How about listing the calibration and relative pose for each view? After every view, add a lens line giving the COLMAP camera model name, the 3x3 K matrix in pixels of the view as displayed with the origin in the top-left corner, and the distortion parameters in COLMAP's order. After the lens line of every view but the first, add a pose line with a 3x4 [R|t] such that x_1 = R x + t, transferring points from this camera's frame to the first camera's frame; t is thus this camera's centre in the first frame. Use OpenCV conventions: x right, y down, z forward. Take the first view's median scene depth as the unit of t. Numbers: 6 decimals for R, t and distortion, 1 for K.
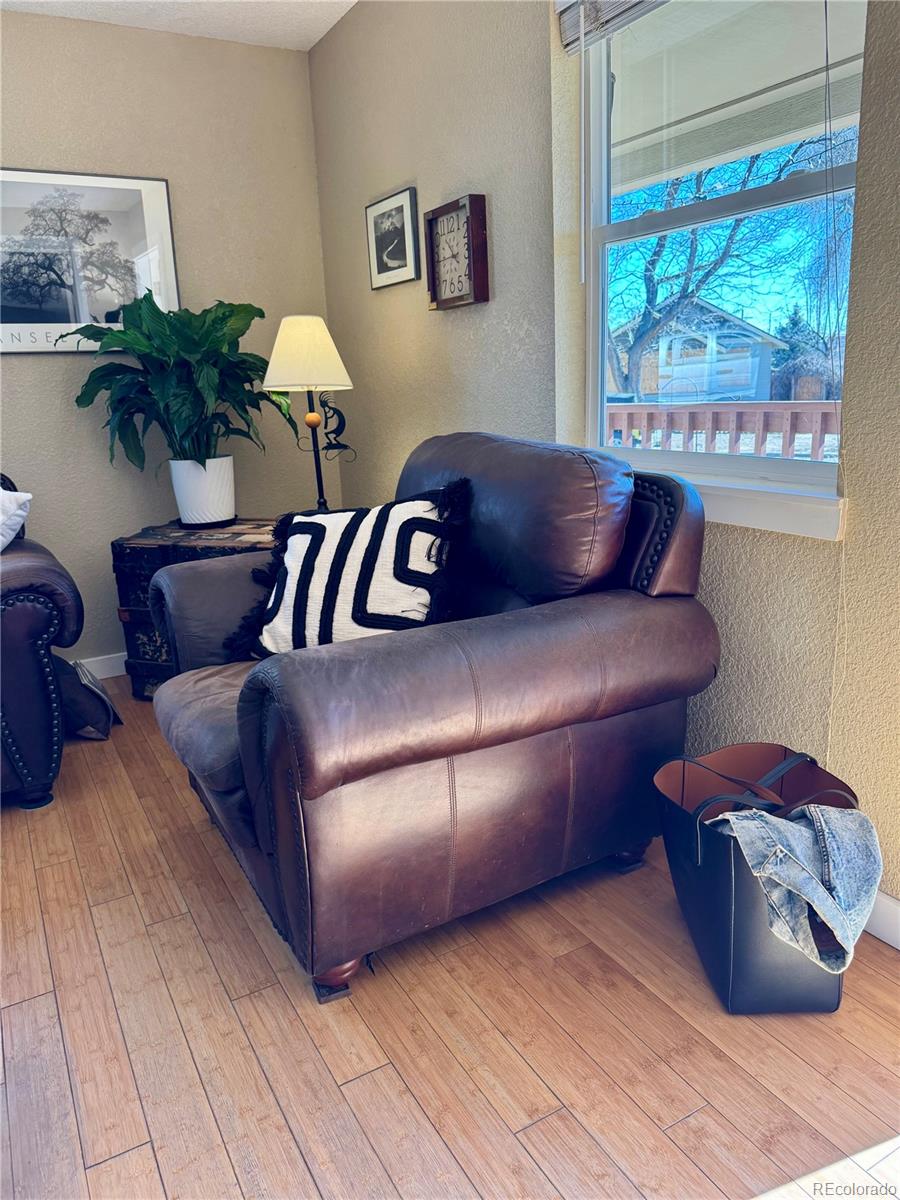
lens RADIAL K [[864.5, 0, 450.0], [0, 864.5, 600.0], [0, 0, 1]] dist [0.012935, -0.060900]
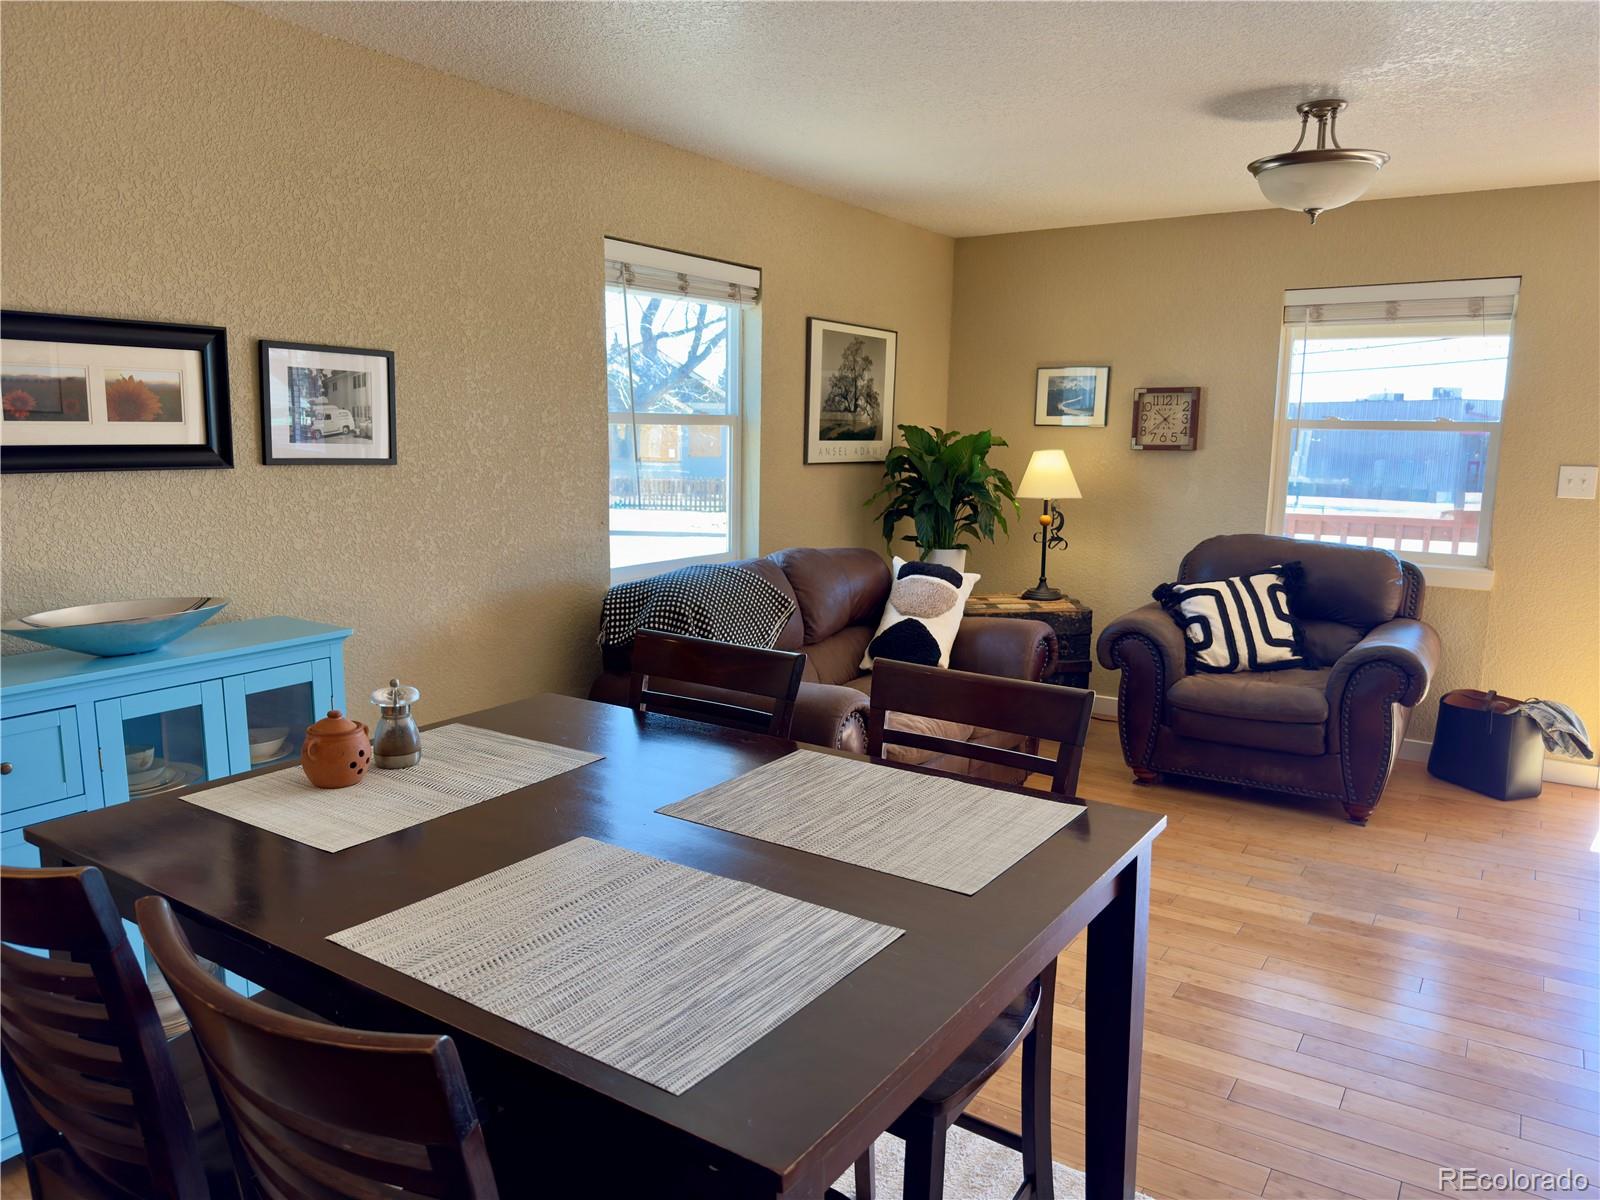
lens RADIAL K [[1133.6, 0, 800.0], [0, 1133.6, 600.0], [0, 0, 1]] dist [0.044674, -0.056775]
pose [[0.893379, -0.019686, 0.448873, -1.326677], [0.066904, 0.993730, -0.089576, 0.055736], [-0.444295, 0.110057, 0.889095, -0.430929]]
